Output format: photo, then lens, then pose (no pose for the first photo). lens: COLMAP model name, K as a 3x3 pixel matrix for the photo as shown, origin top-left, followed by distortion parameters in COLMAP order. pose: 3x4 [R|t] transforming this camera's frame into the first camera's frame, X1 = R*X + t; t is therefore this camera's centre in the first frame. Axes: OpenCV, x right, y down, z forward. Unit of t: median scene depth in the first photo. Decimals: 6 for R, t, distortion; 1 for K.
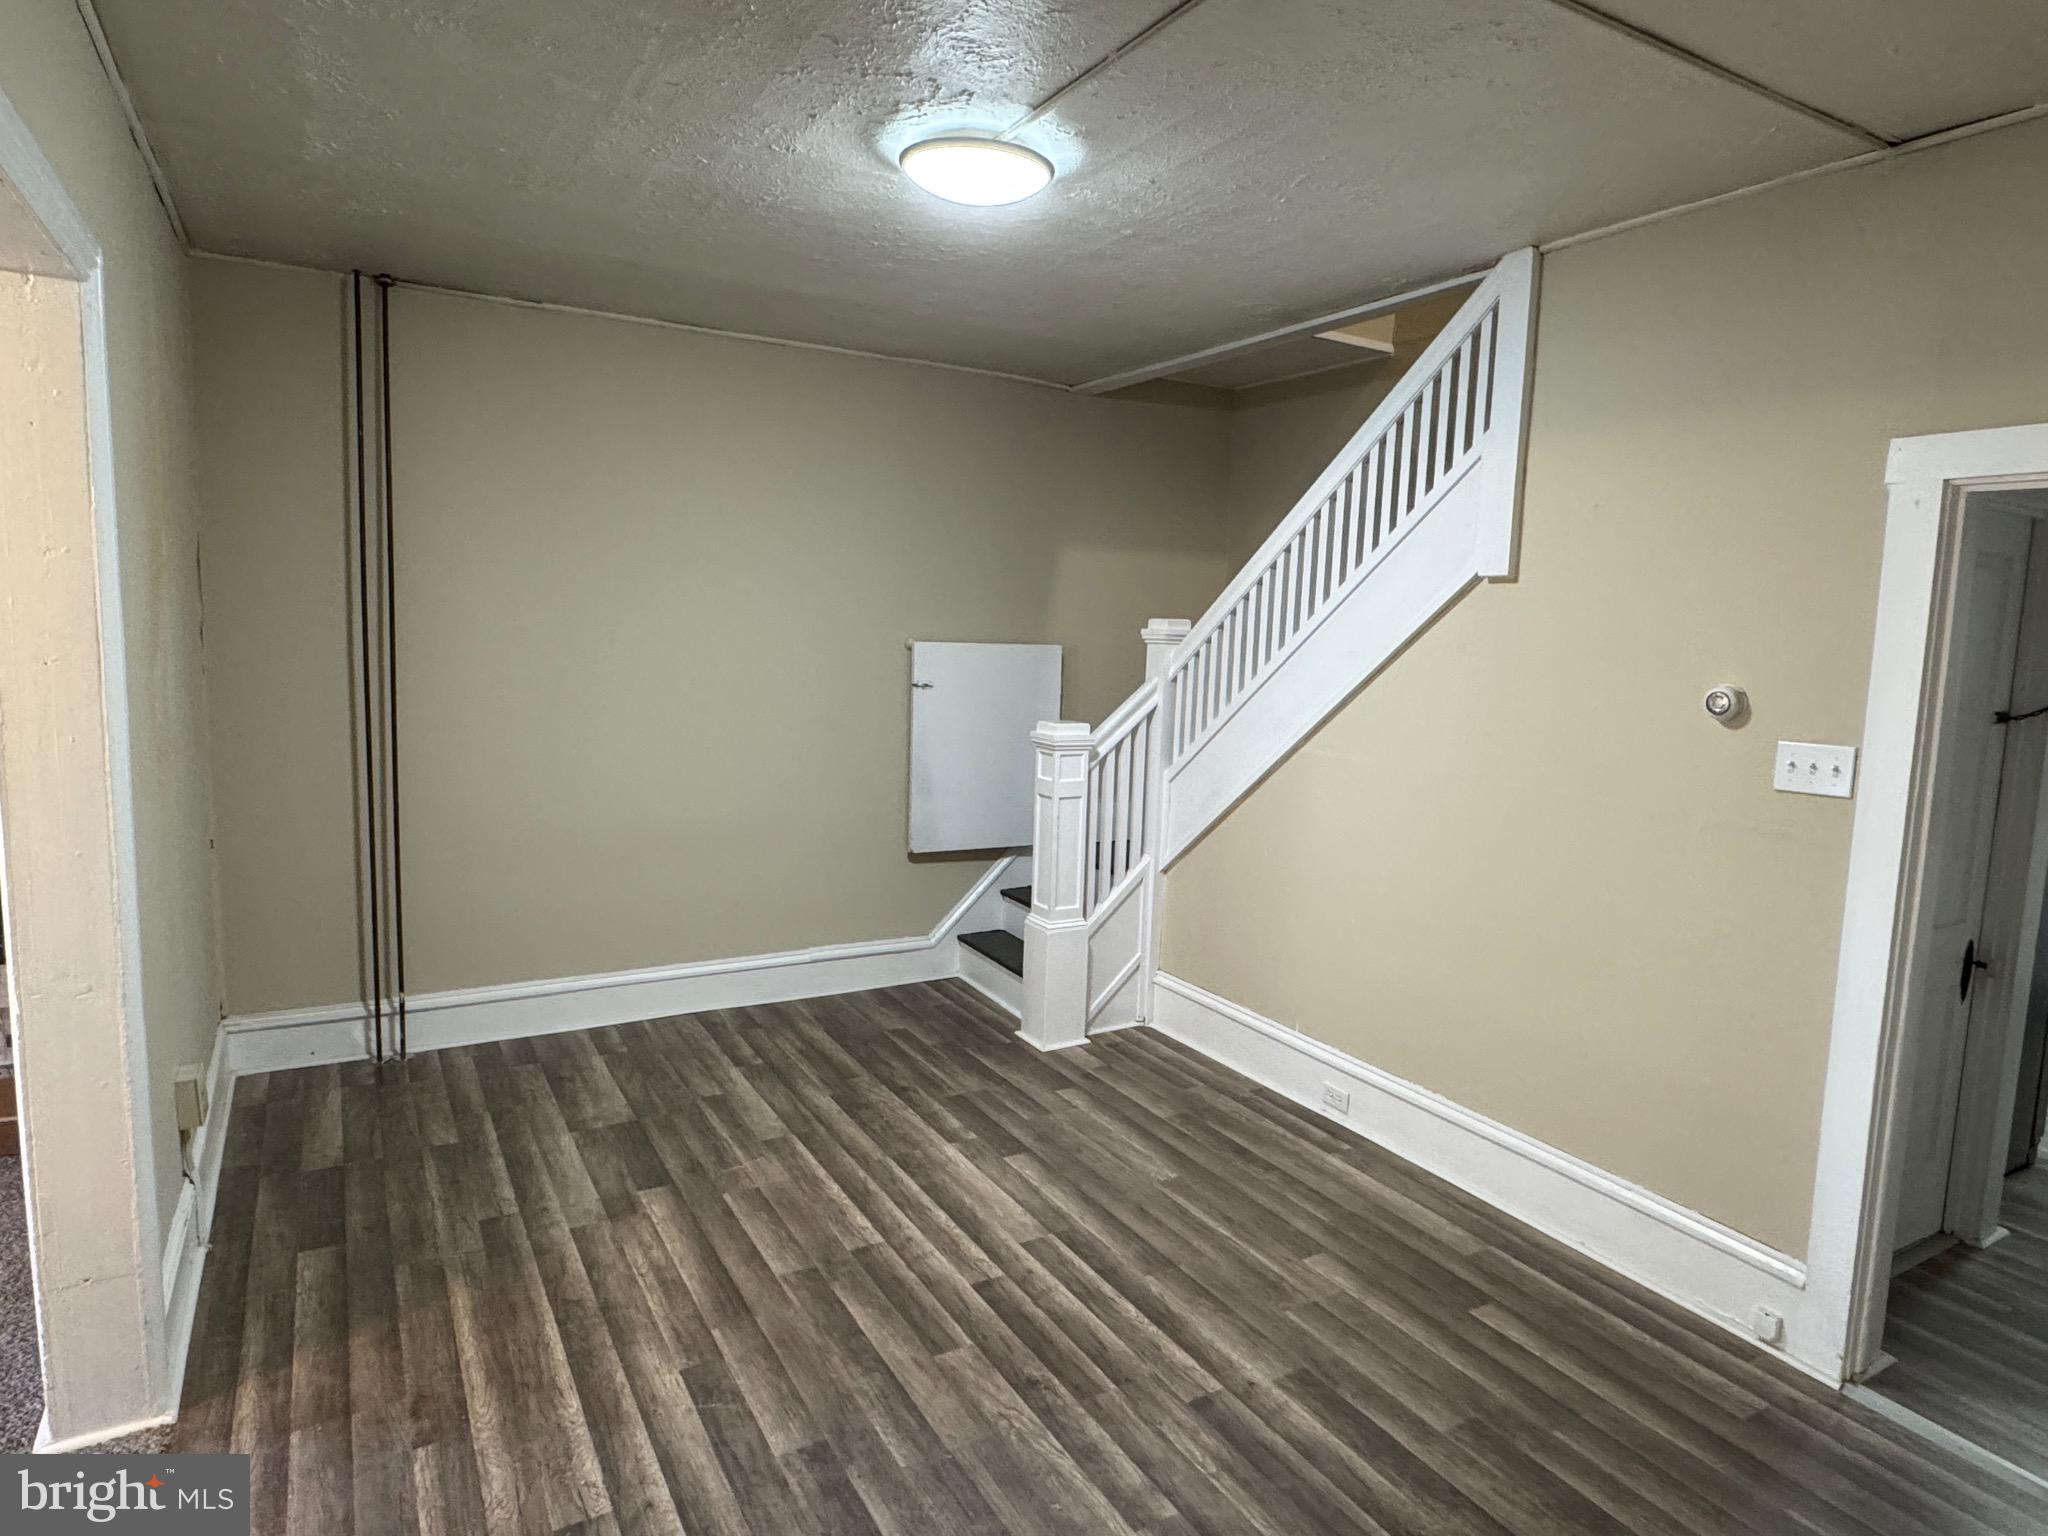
lens RADIAL K [[1158.4, 0, 1019.1], [0, 1158.4, 762.9], [0, 0, 1]] dist [0.005606, 0.001087]
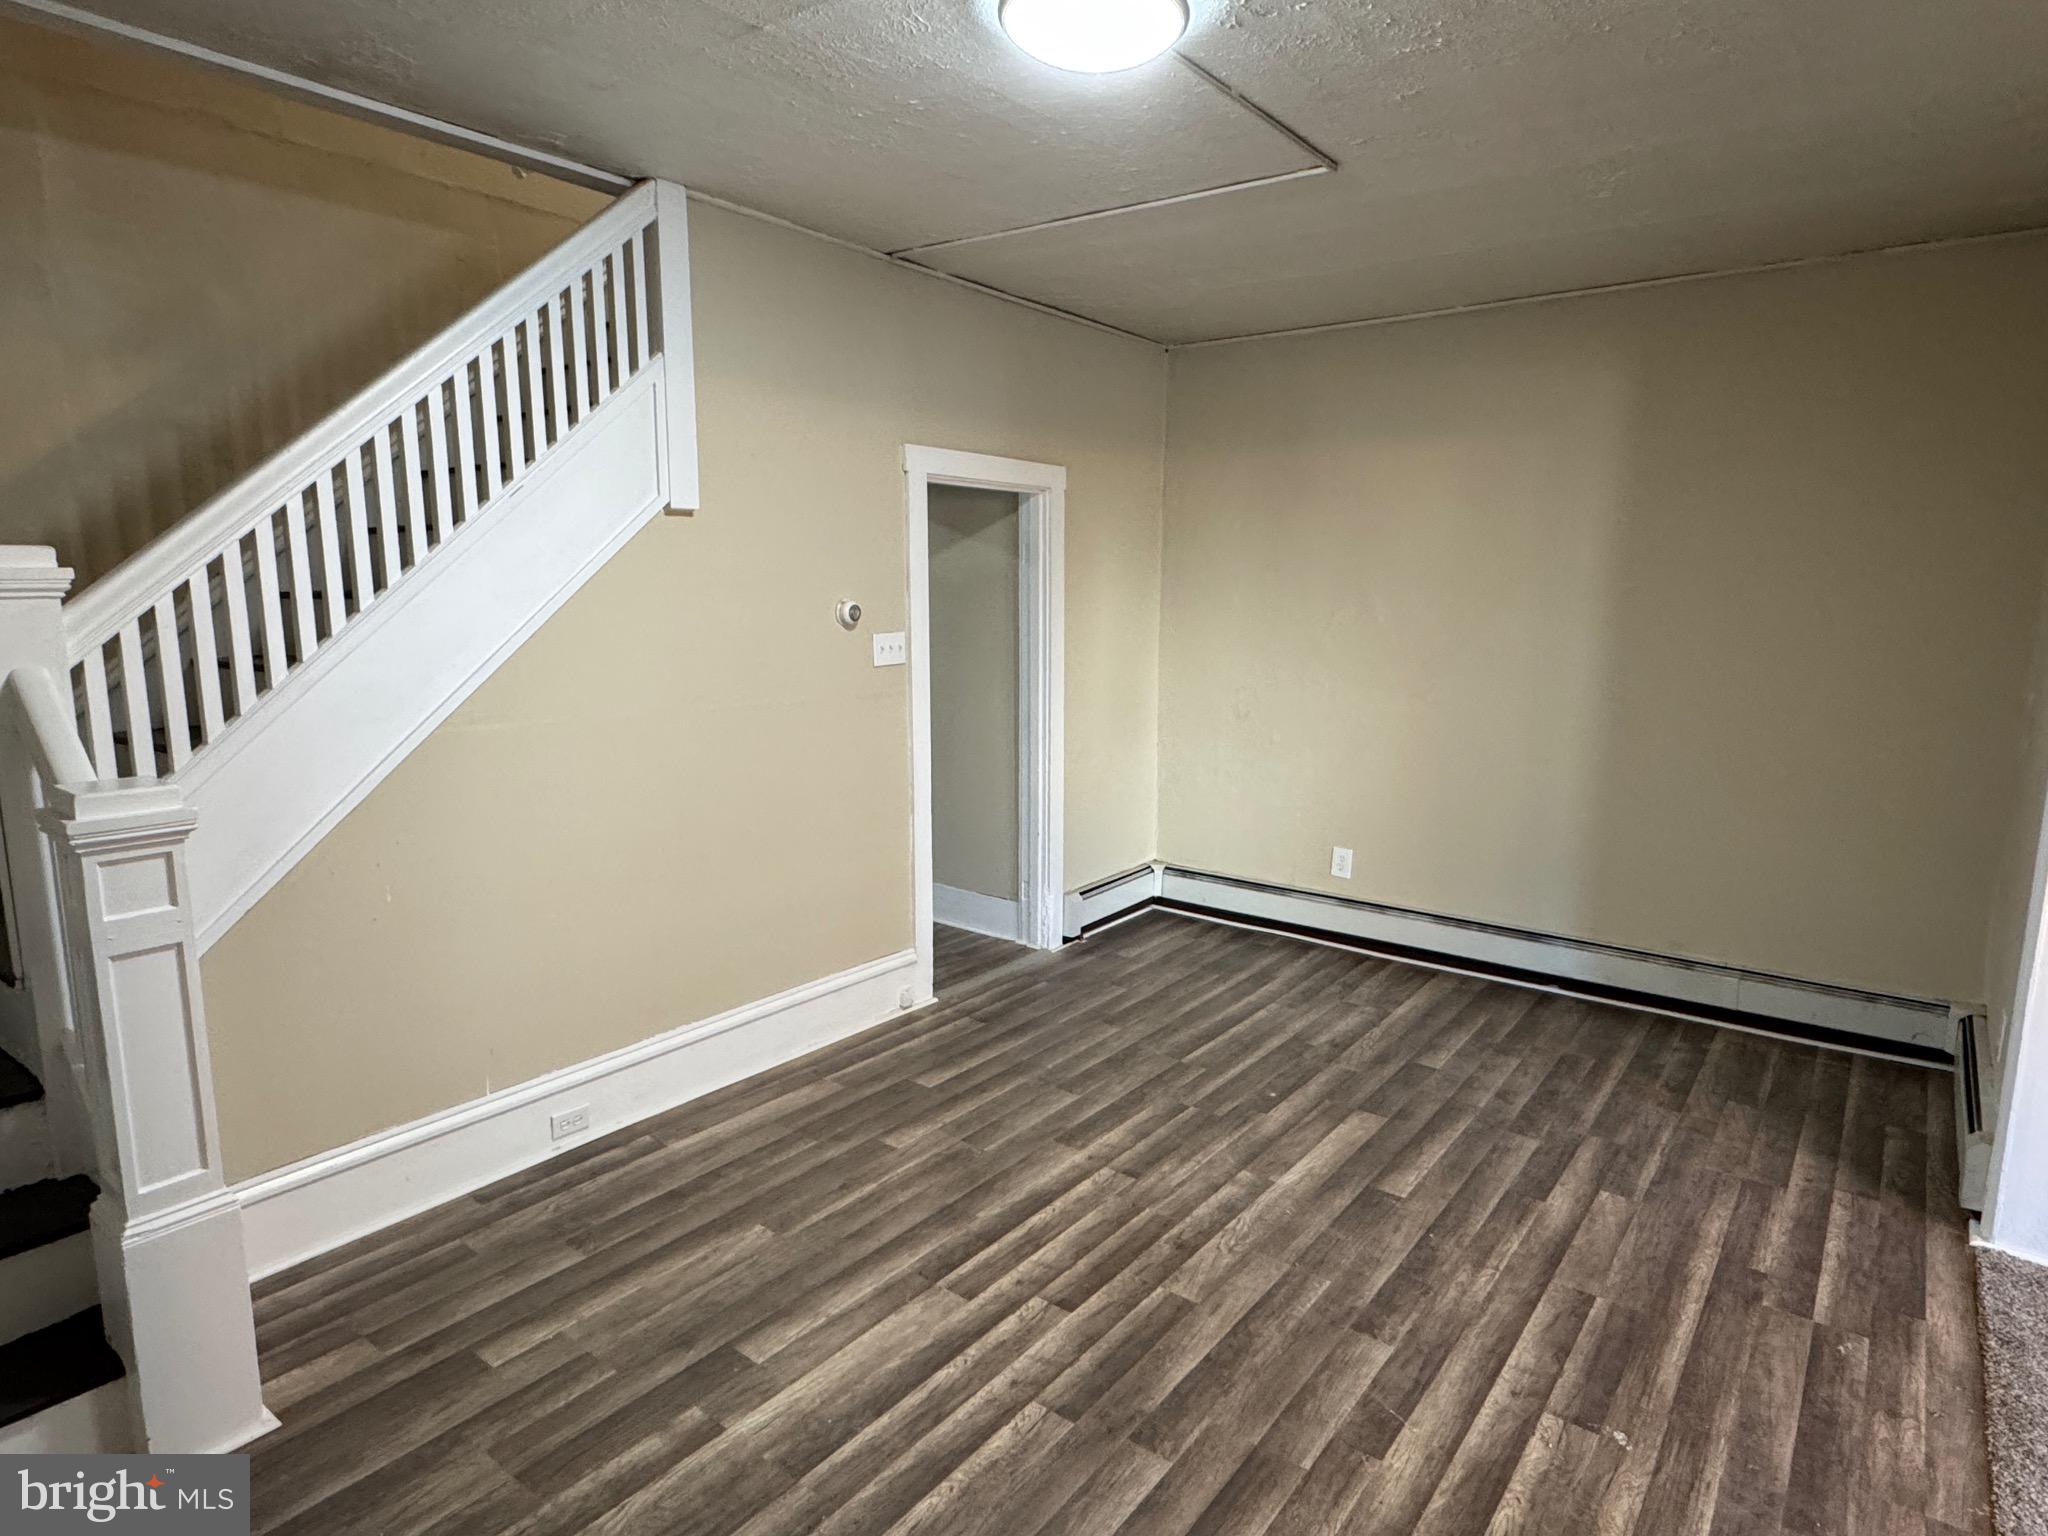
lens RADIAL K [[1158.4, 0, 1011.4], [0, 1158.4, 768.3], [0, 0, 1]] dist [0.005606, 0.001087]
pose [[-0.364382, -0.185835, 0.912519, -0.536442], [0.091337, 0.968030, 0.233612, -0.121303], [-0.926760, 0.168471, -0.335759, 0.893670]]
